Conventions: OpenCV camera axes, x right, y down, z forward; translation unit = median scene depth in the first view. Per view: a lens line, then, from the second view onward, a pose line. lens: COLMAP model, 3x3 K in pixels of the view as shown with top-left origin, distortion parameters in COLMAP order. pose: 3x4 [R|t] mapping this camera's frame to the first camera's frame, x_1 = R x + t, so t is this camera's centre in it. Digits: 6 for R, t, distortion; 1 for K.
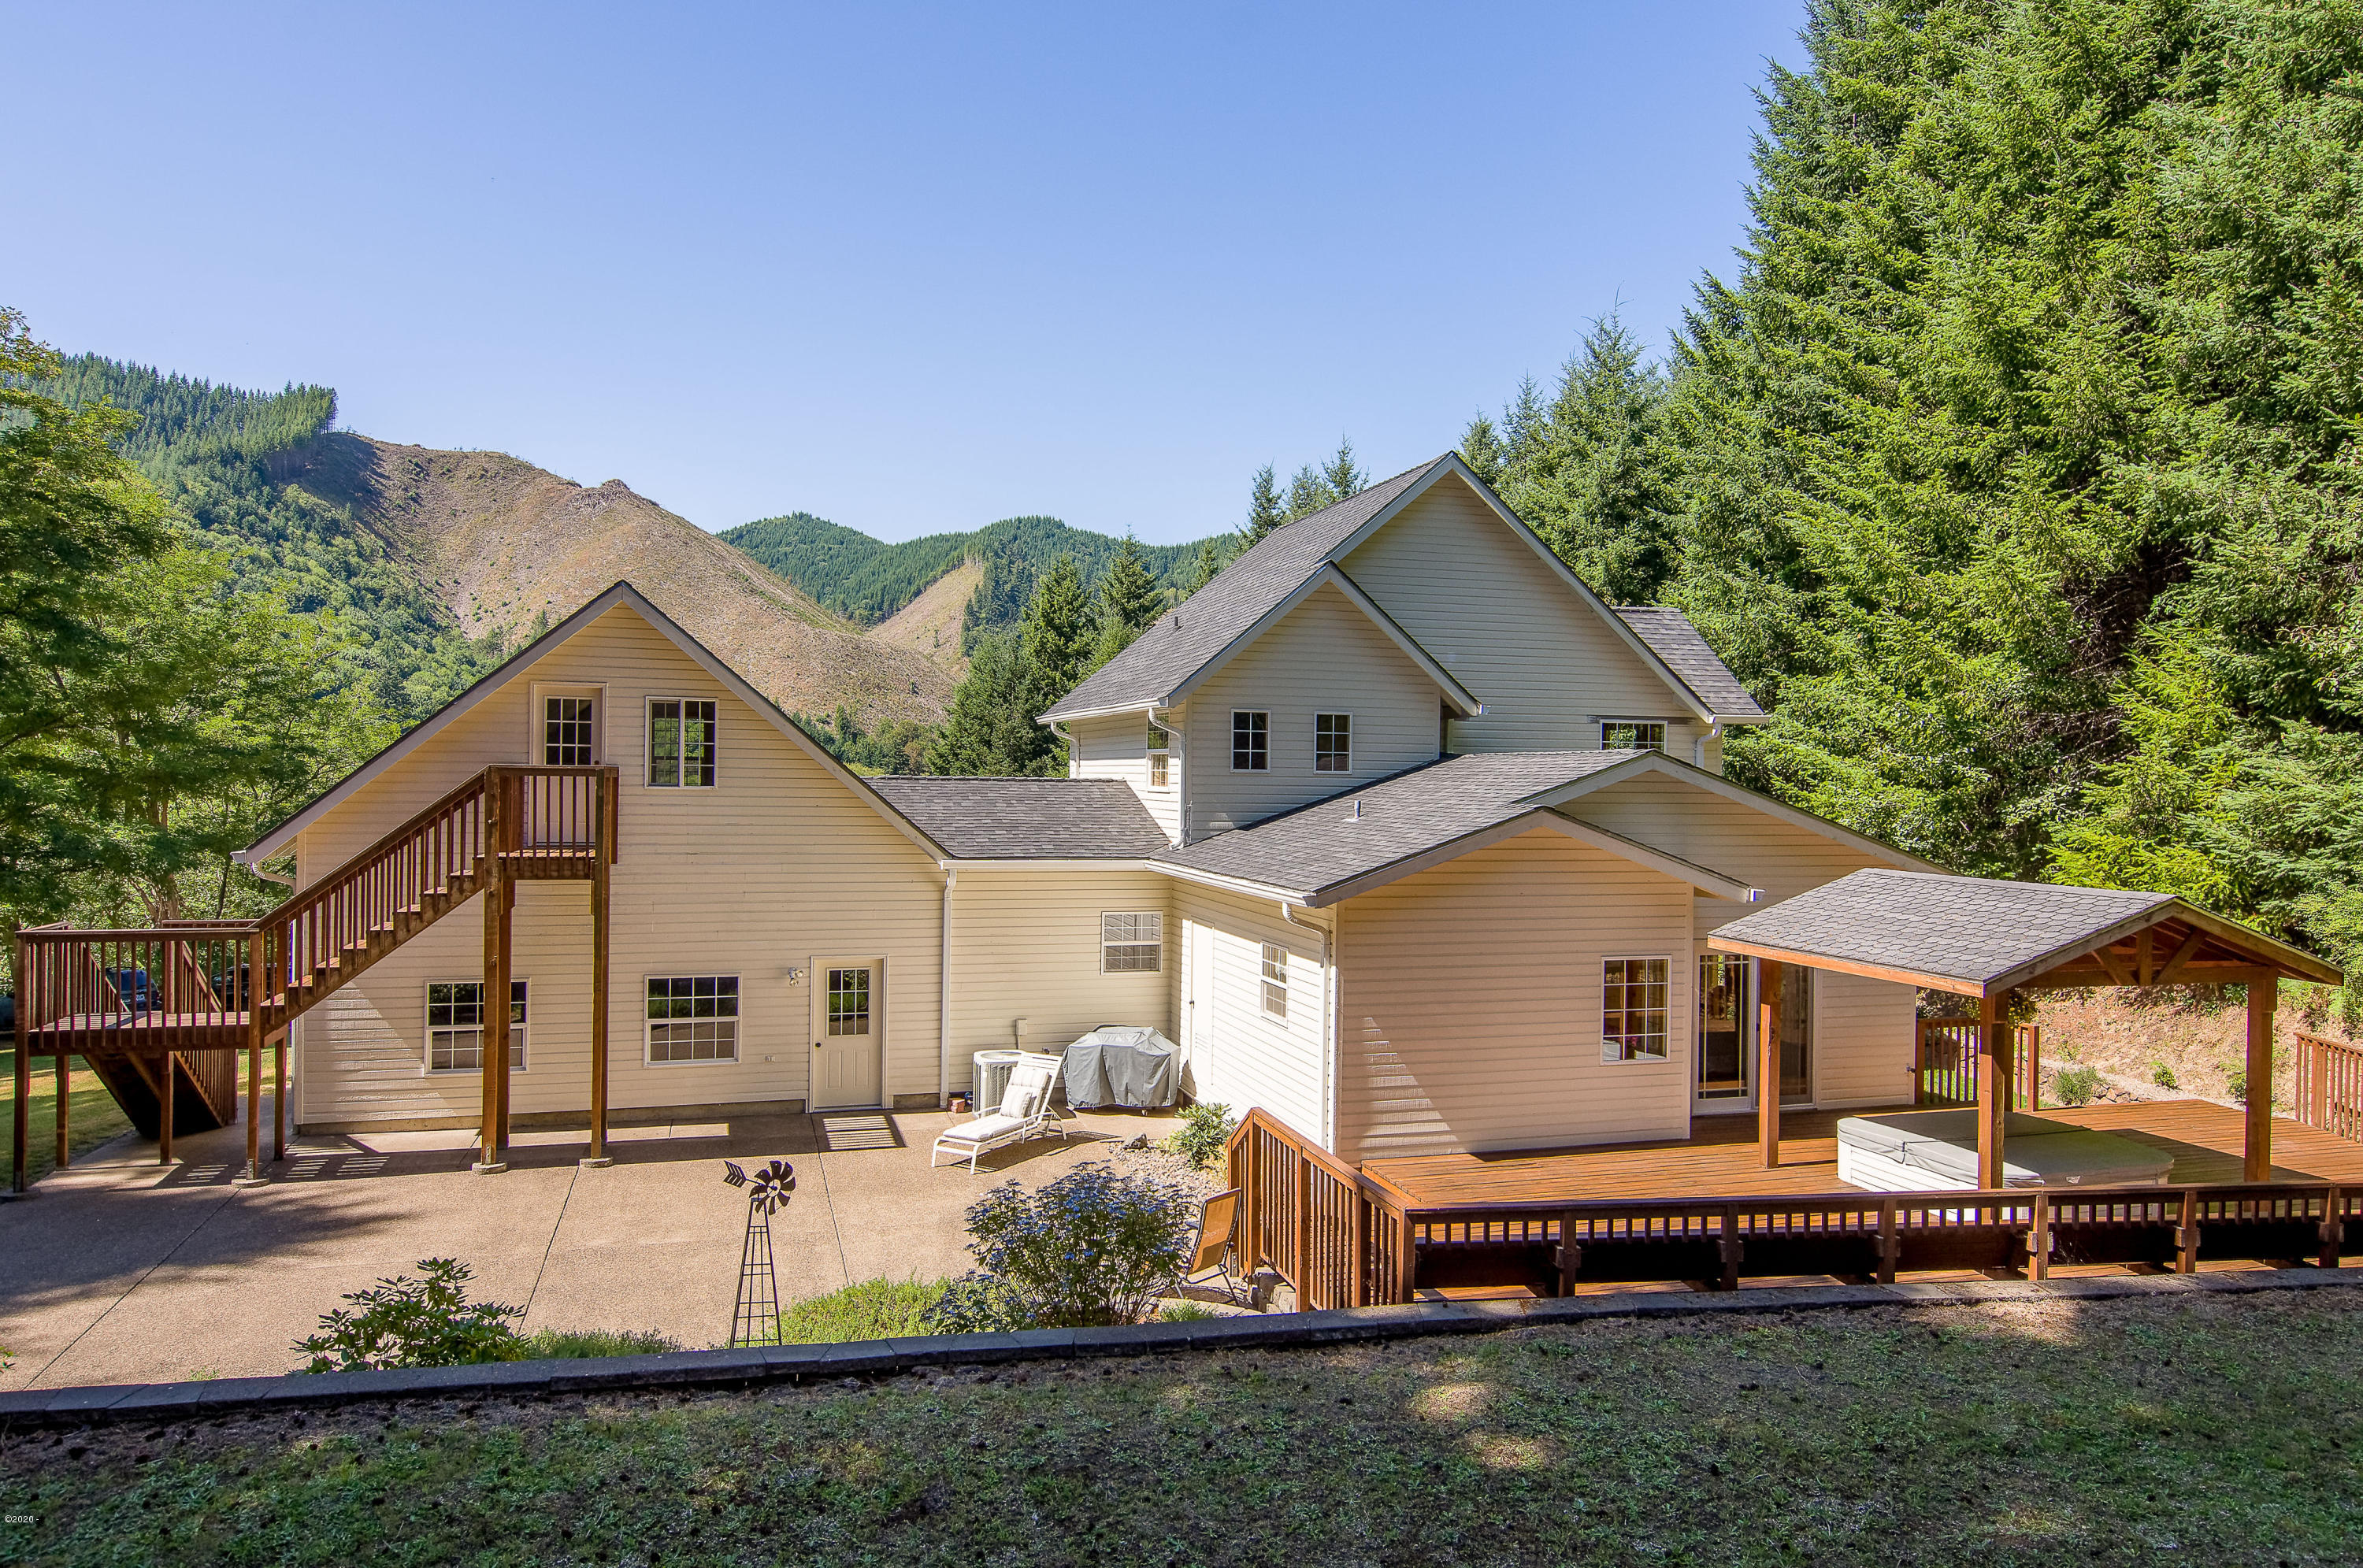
lens RADIAL K [[1461.7, 0, 1181.5], [0, 1461.7, 784.0], [0, 0, 1]] dist [0.007098, -0.002681]
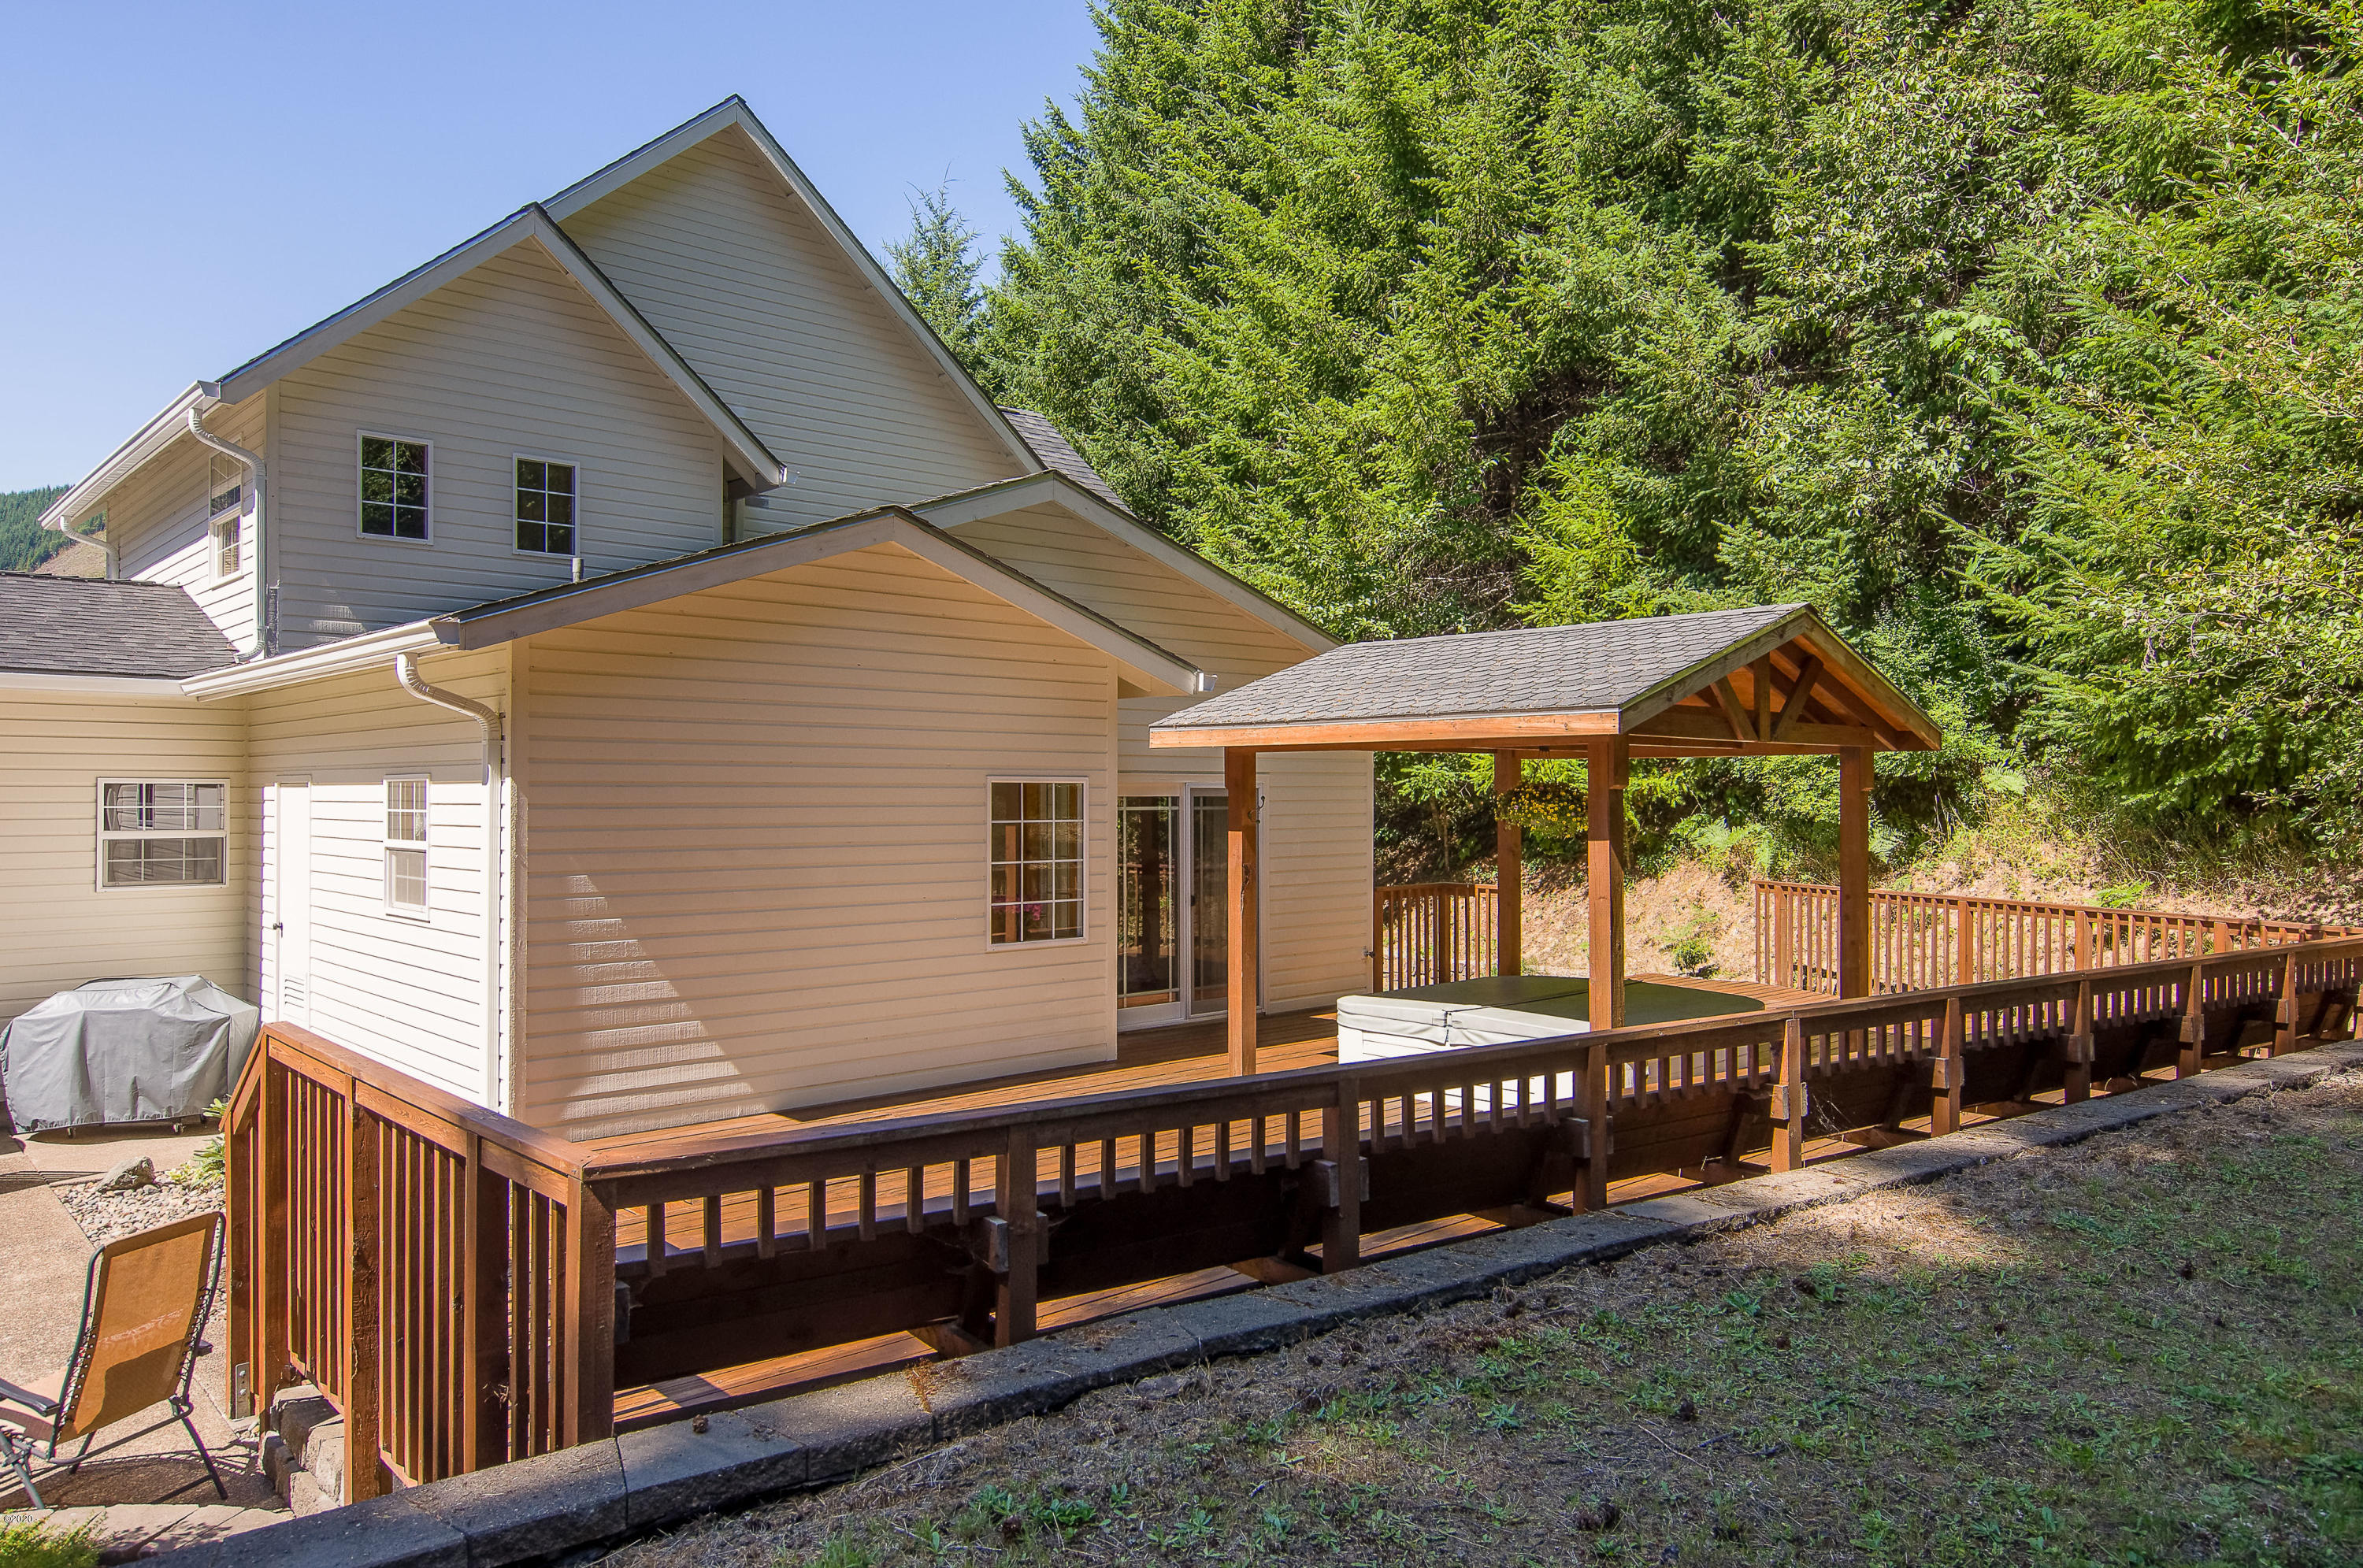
lens RADIAL K [[1530.2, 0, 1181.5], [0, 1530.2, 784.0], [0, 0, 1]] dist [0.001215, 0.000398]
pose [[0.898176, -0.009637, 0.439531, 0.078931], [0.014288, 0.999871, -0.007276, 0.132388], [-0.439404, 0.012815, 0.898198, 0.395421]]
